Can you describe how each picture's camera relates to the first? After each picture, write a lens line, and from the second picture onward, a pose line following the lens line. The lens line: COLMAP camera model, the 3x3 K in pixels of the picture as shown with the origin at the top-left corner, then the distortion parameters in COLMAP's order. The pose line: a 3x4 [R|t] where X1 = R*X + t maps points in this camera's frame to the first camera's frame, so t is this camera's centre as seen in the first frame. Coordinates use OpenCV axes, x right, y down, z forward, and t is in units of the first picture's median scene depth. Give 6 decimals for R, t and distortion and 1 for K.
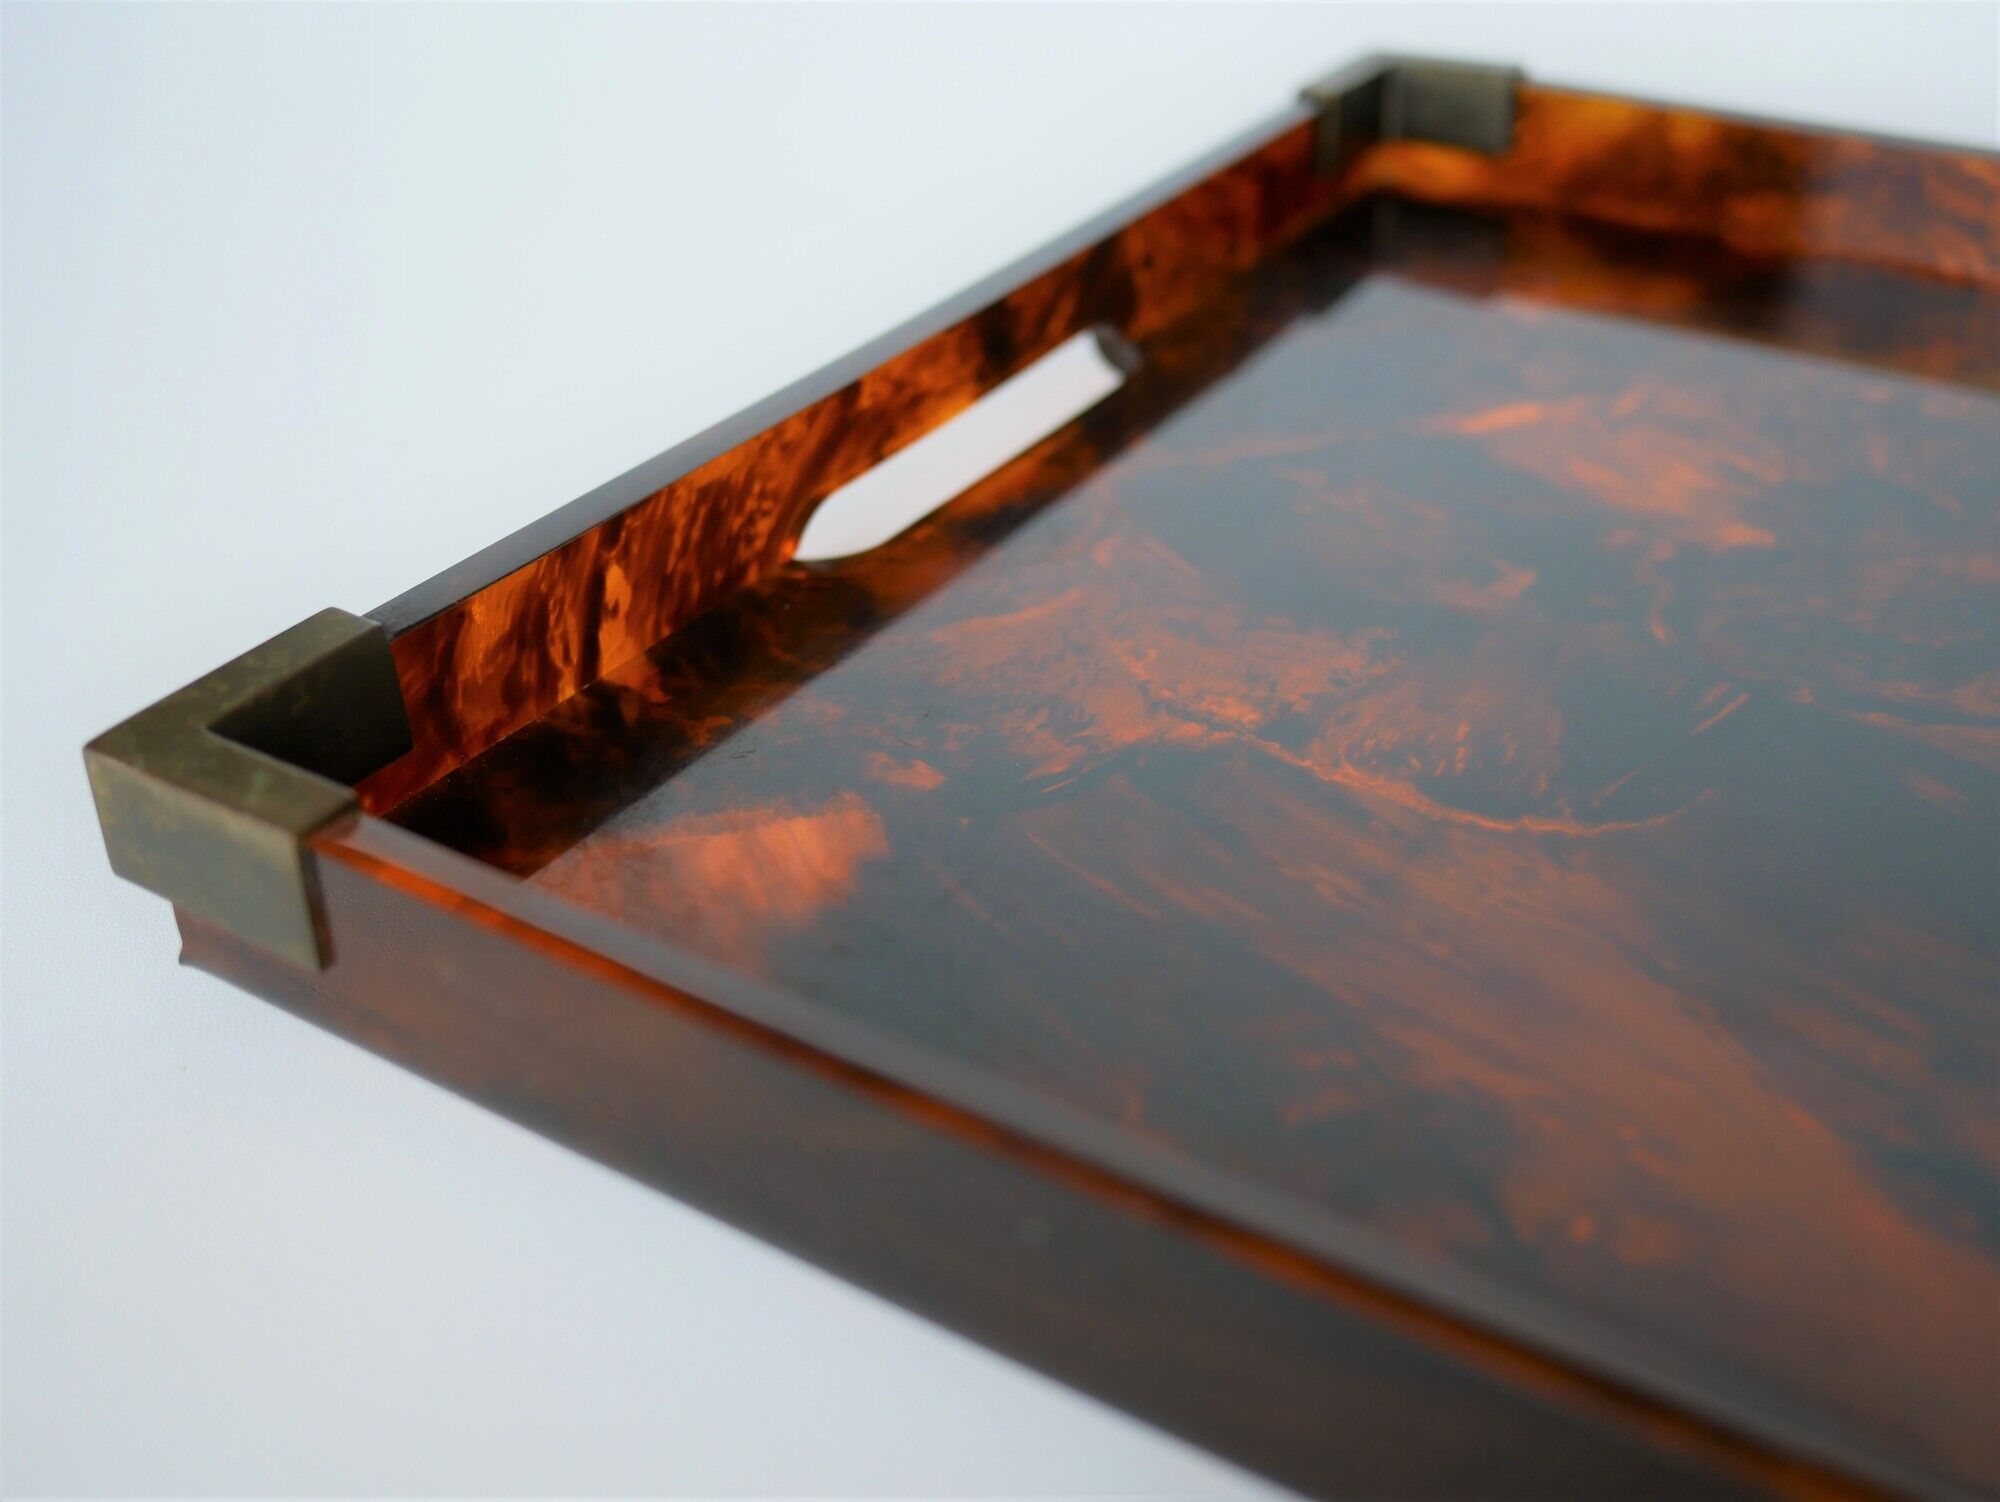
lens RADIAL K [[2280.9, 0, 1000.0], [0, 2280.9, 751.0], [0, 0, 1]] dist [-0.016199, 0.048946]
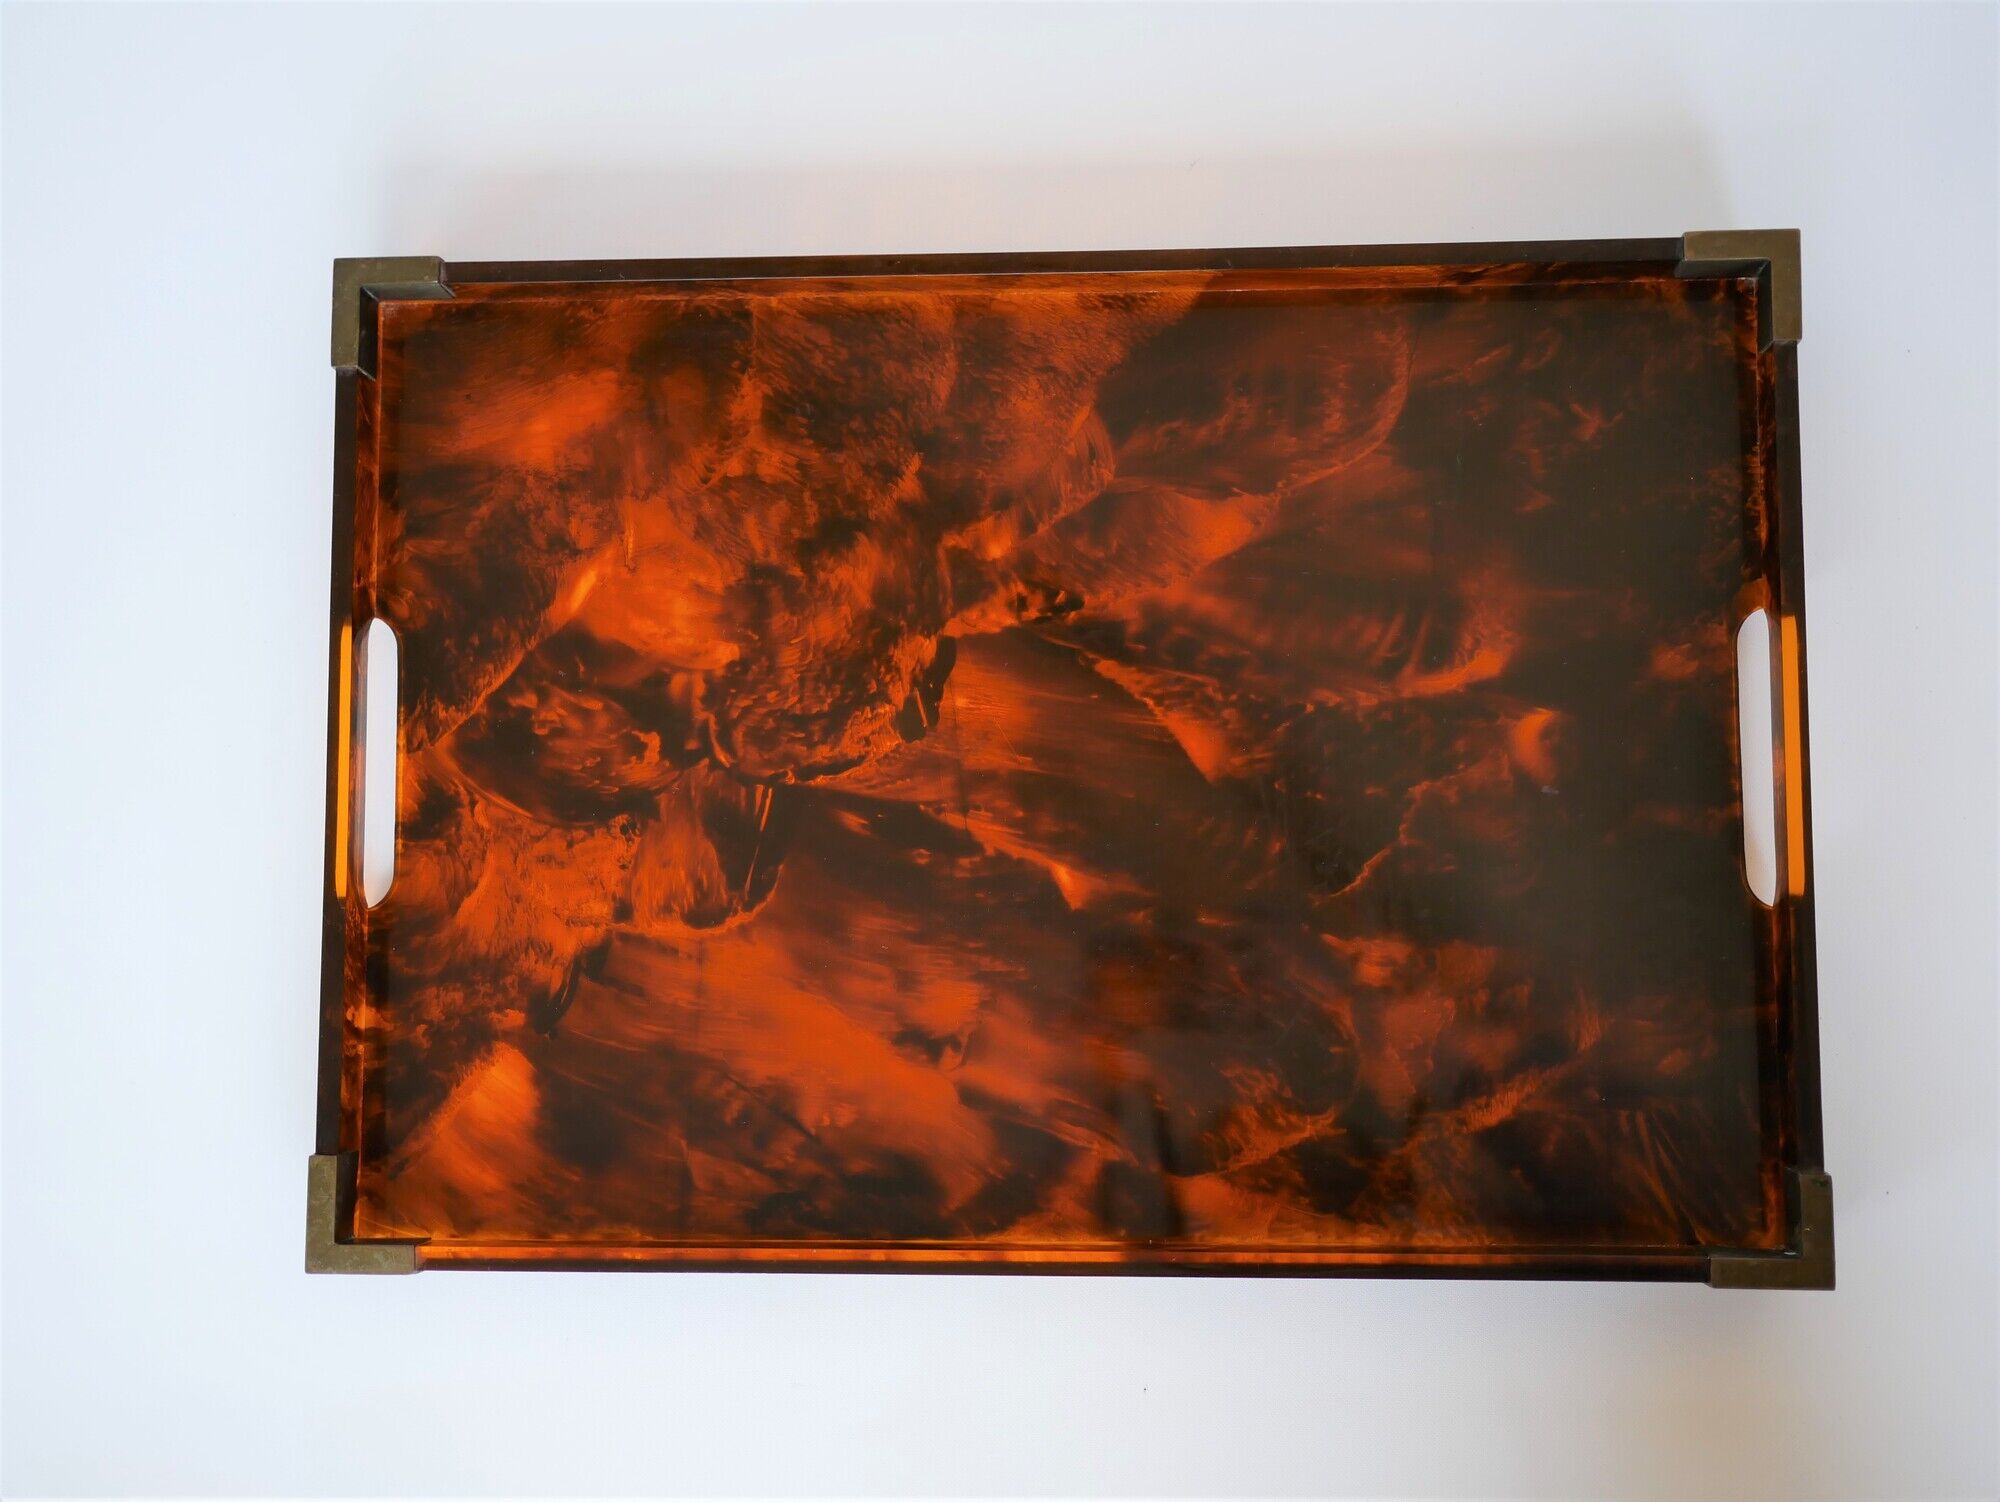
lens RADIAL K [[2302.4, 0, 991.7], [0, 2302.4, 748.7], [0, 0, 1]] dist [-0.027033, 0.027503]
pose [[0.832972, -0.551980, 0.038419, 0.424650], [0.324133, 0.543052, 0.774617, -1.756550], [-0.448437, -0.632782, 0.631262, -0.592973]]
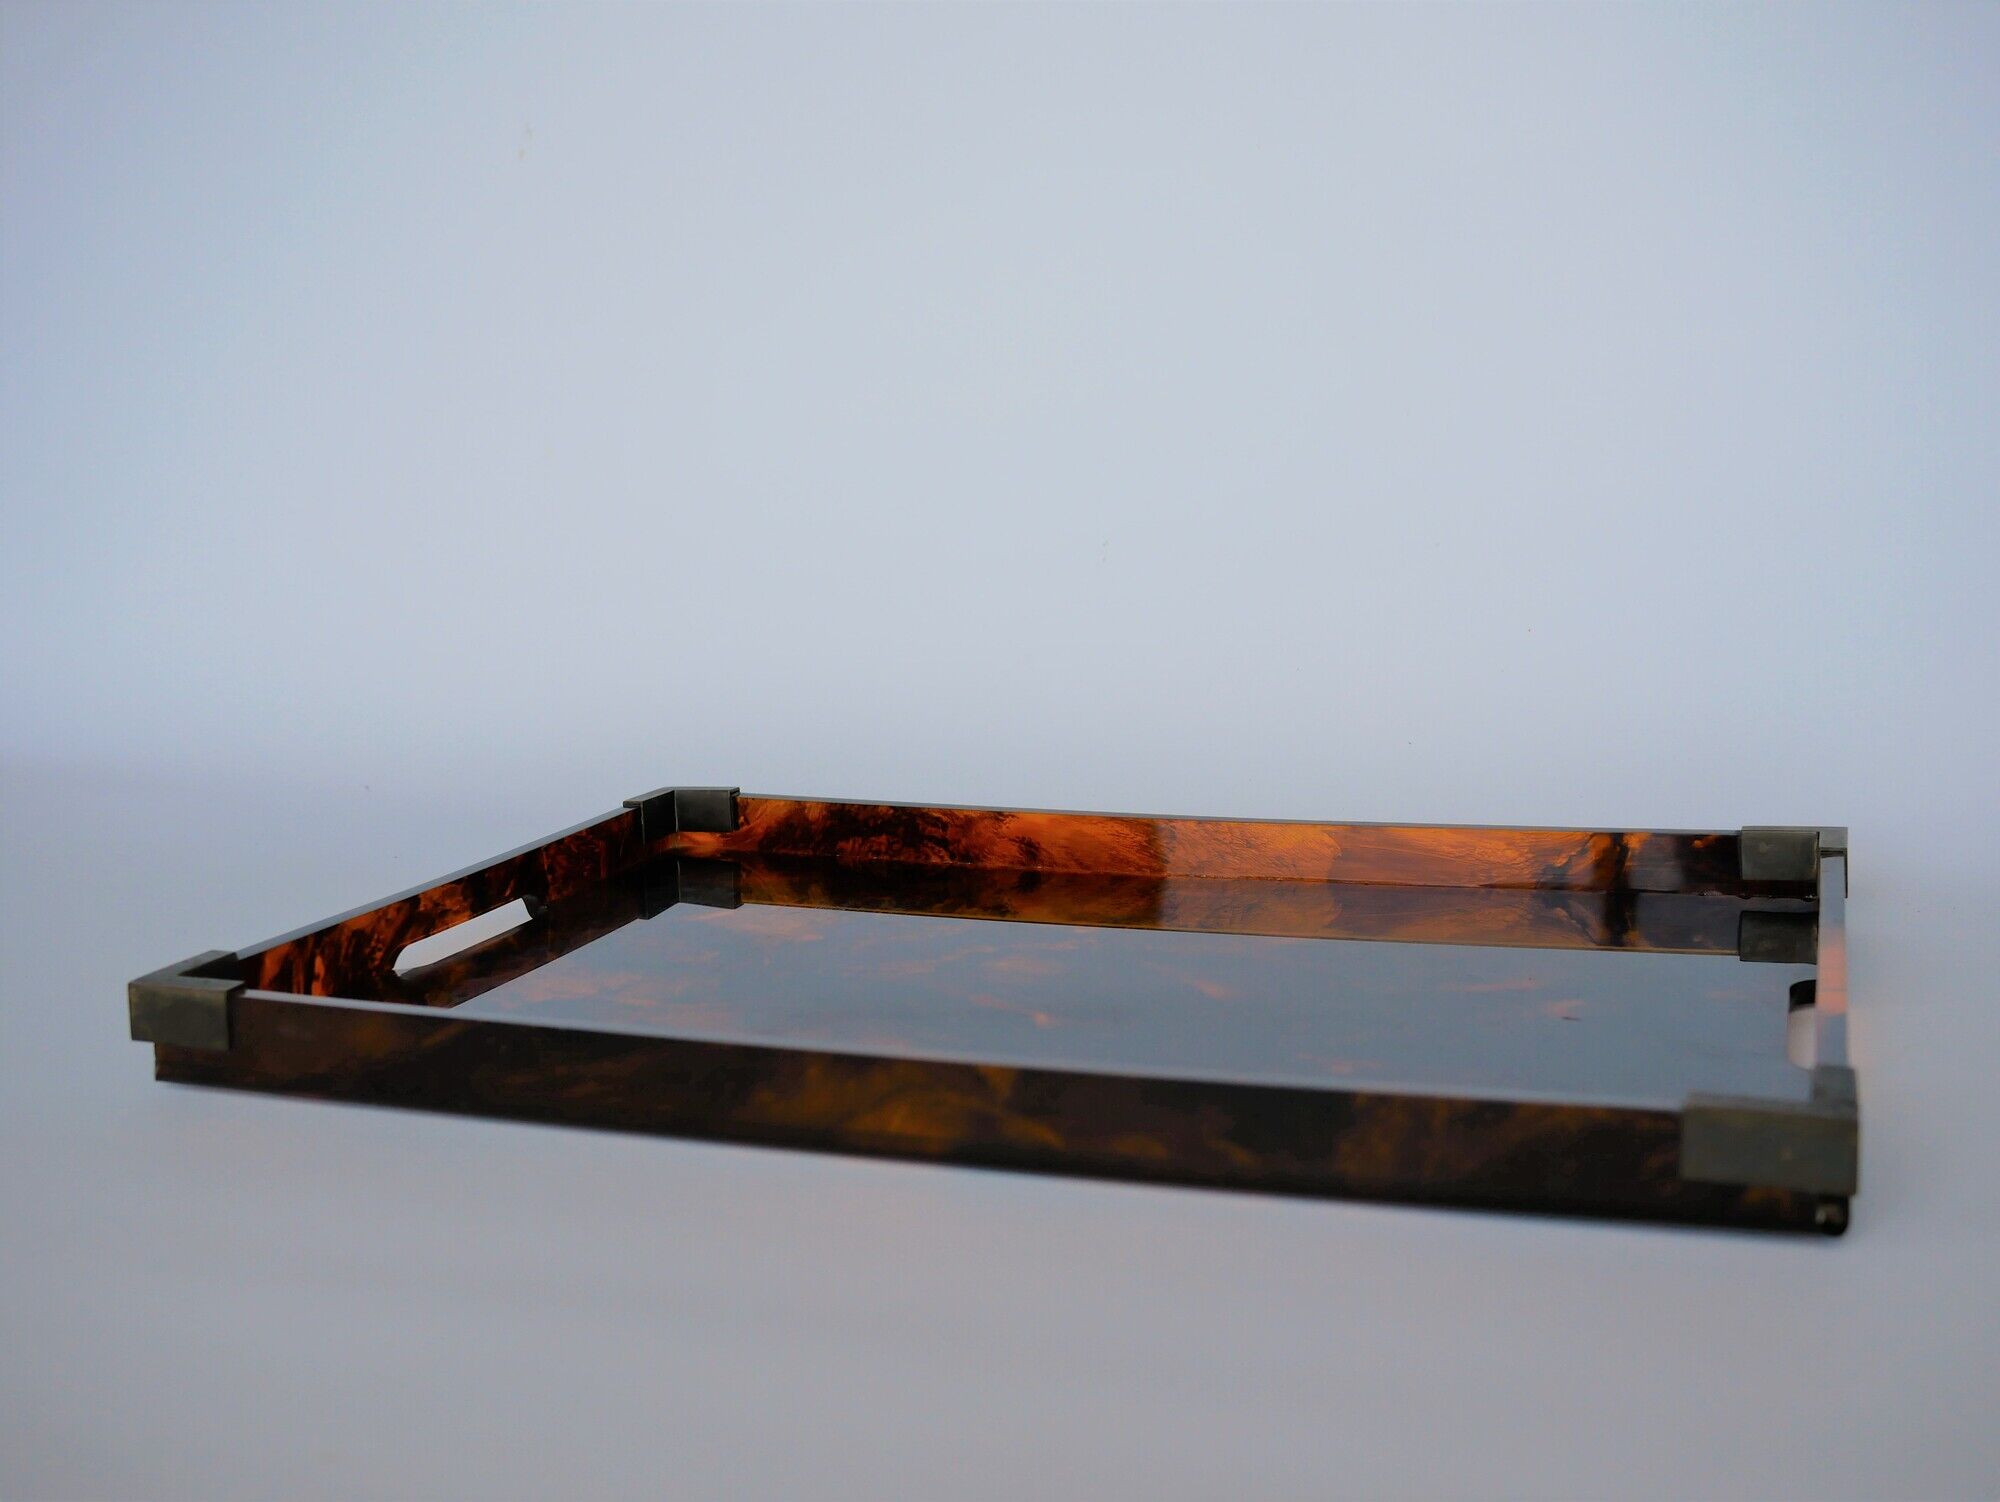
lens RADIAL K [[2280.9, 0, 1000.0], [0, 2280.9, 751.0], [0, 0, 1]] dist [-0.016199, 0.048946]
pose [[0.971654, -0.038030, 0.233327, -0.025070], [0.127222, 0.915989, -0.380499, 0.675886], [-0.199254, 0.399398, 0.894863, -1.266337]]
